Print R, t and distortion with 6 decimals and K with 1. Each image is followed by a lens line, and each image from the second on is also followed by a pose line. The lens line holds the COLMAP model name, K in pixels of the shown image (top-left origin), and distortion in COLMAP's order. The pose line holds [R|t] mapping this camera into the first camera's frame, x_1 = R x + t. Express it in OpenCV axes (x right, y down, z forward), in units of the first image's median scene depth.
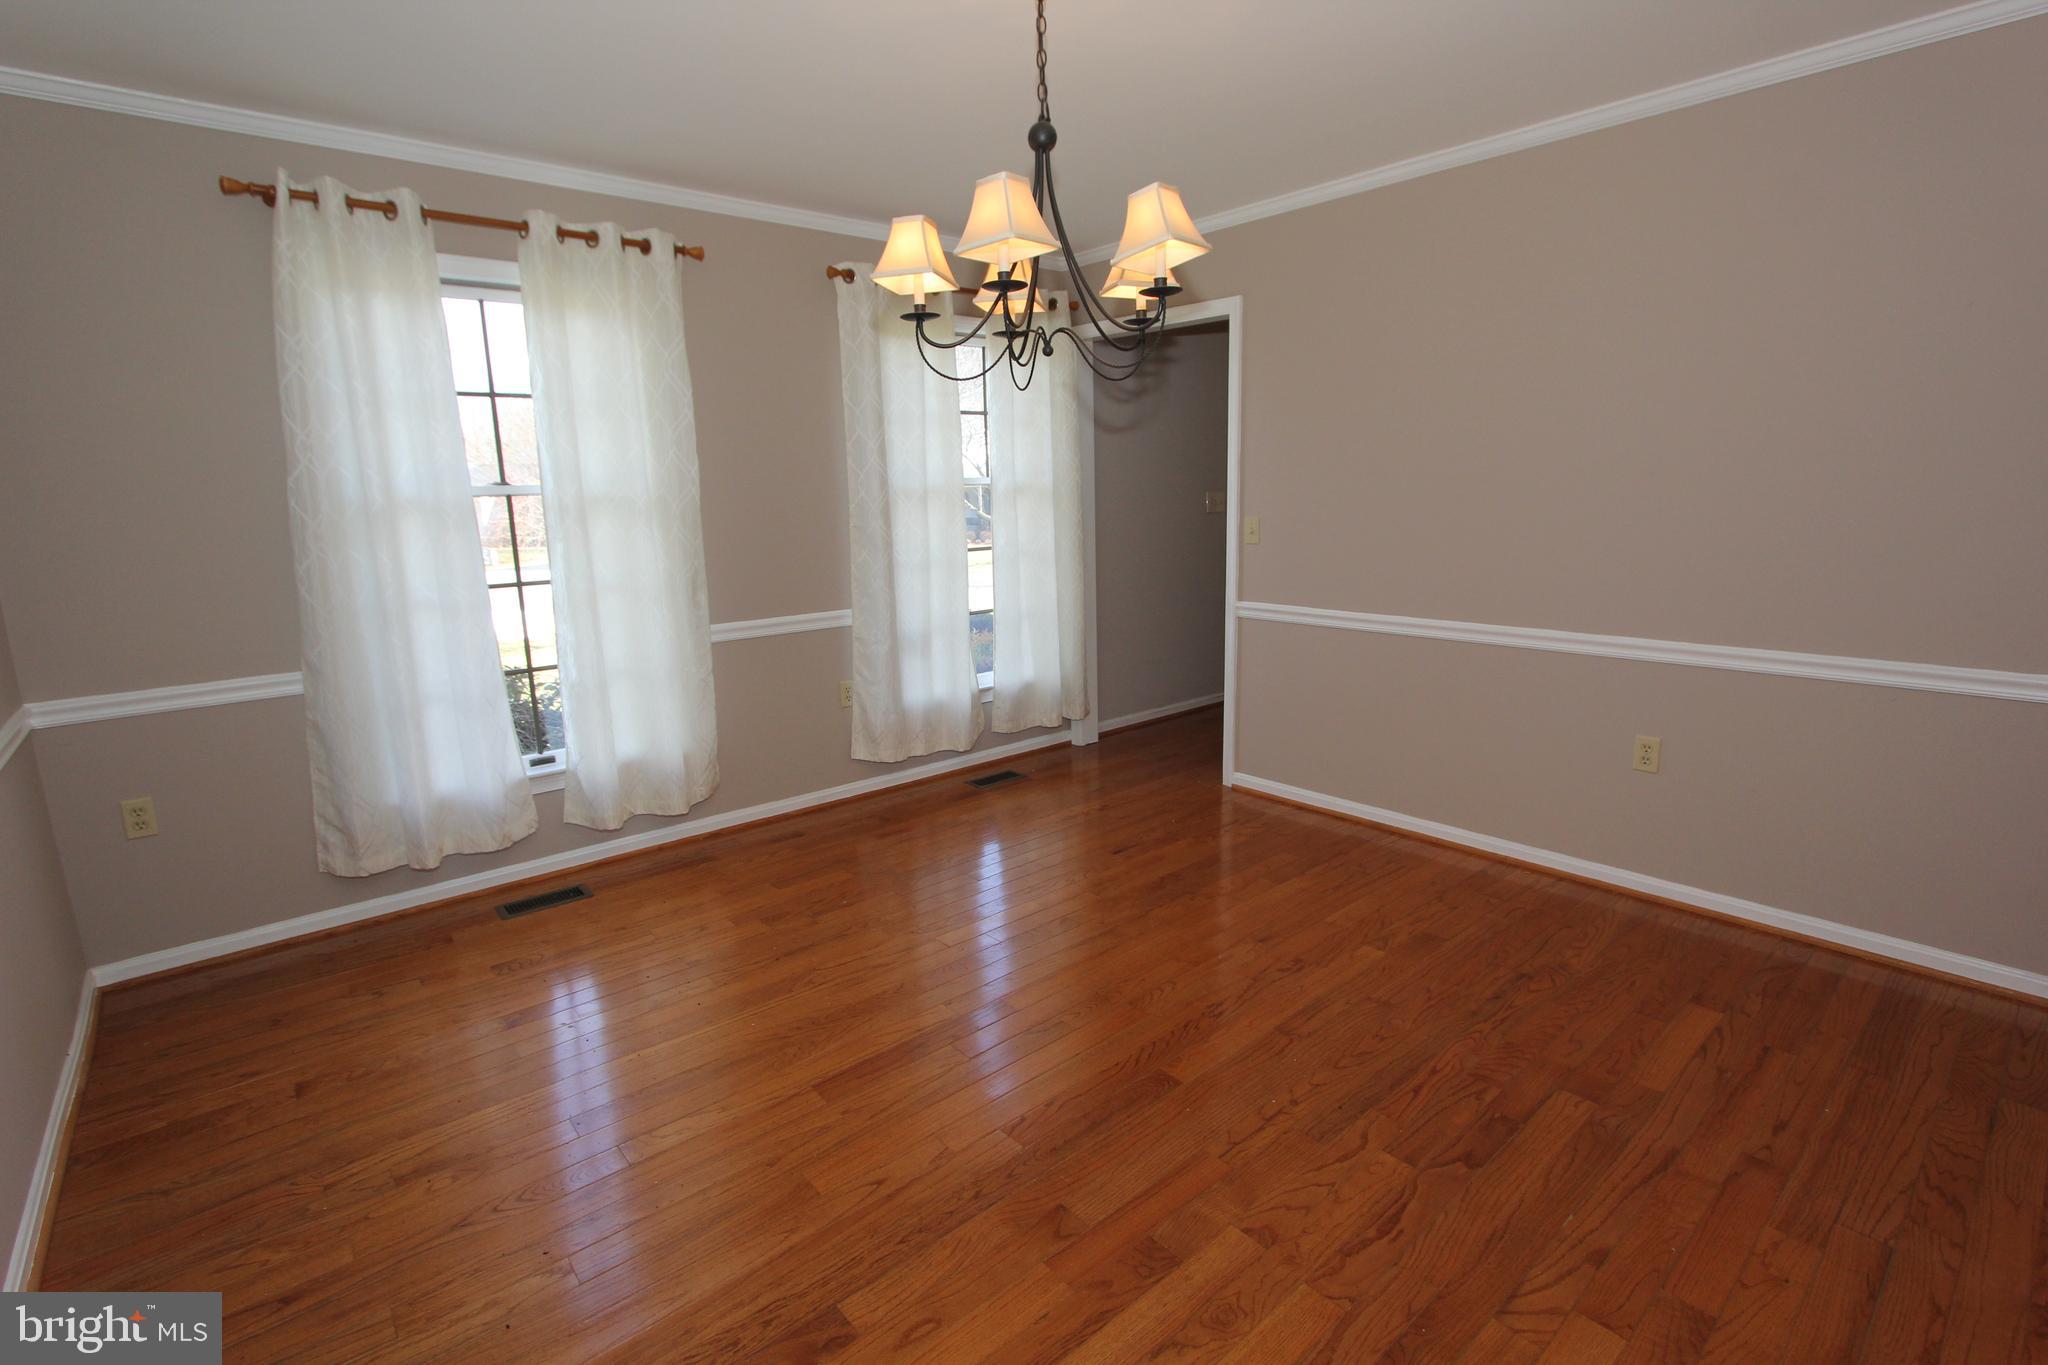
lens RADIAL K [[1013.0, 0, 1024.0], [0, 1013.0, 682.5], [0, 0, 1]] dist [0.049928, 0.000175]
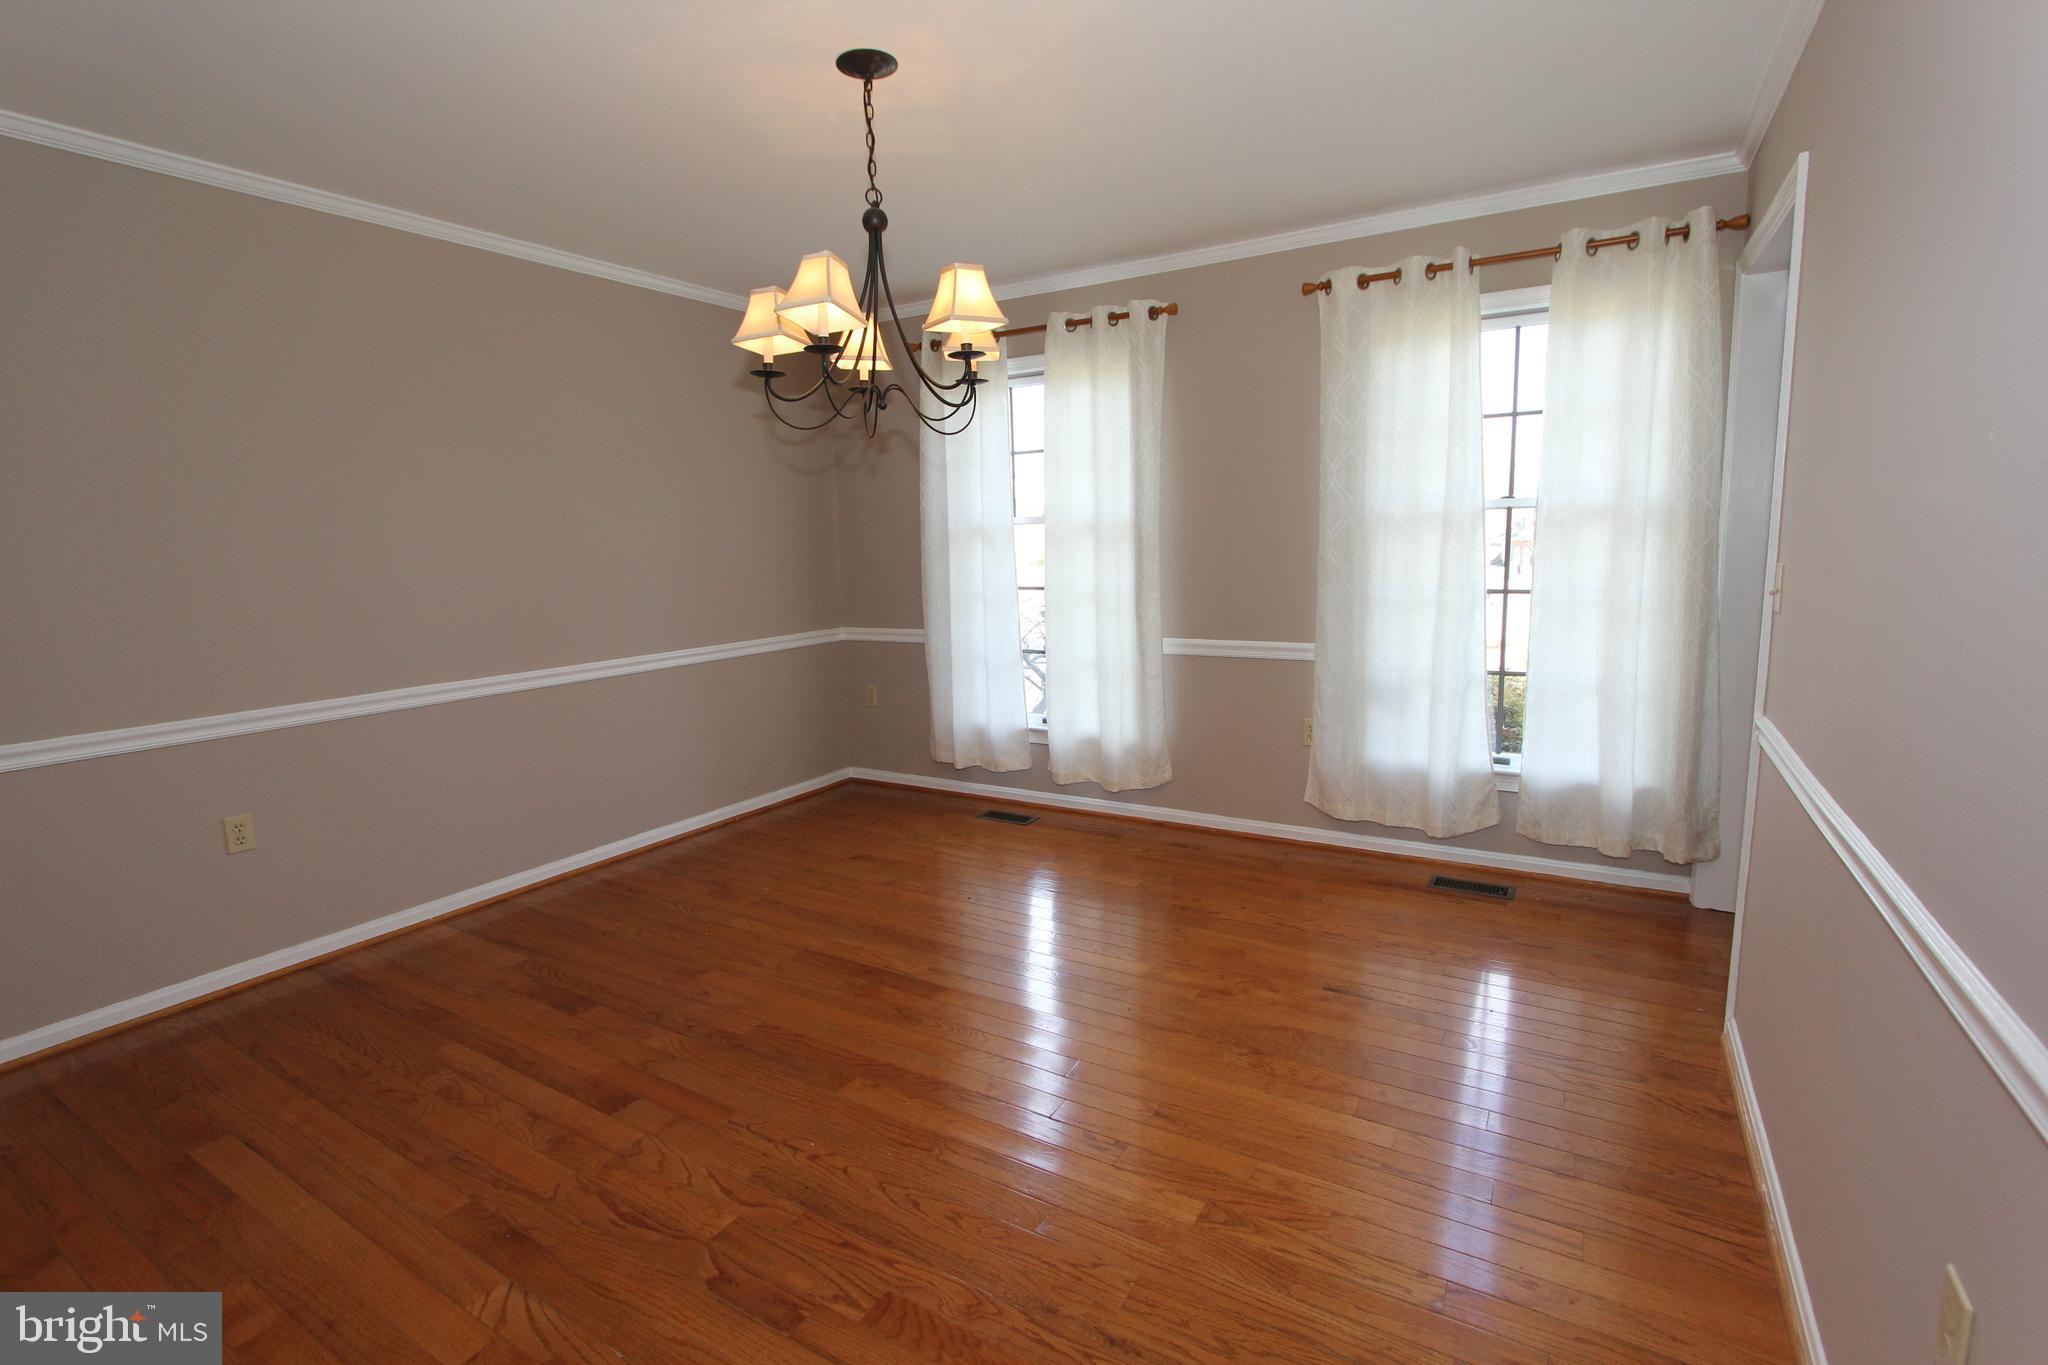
lens RADIAL K [[942.7, 0, 1024.0], [0, 942.7, 682.5], [0, 0, 1]] dist [-0.030006, 0.000541]
pose [[0.300694, 0.173089, -0.937882, 0.493230], [-0.154737, 0.979218, 0.131108, -0.095552], [0.941084, 0.105701, 0.321229, 0.418767]]
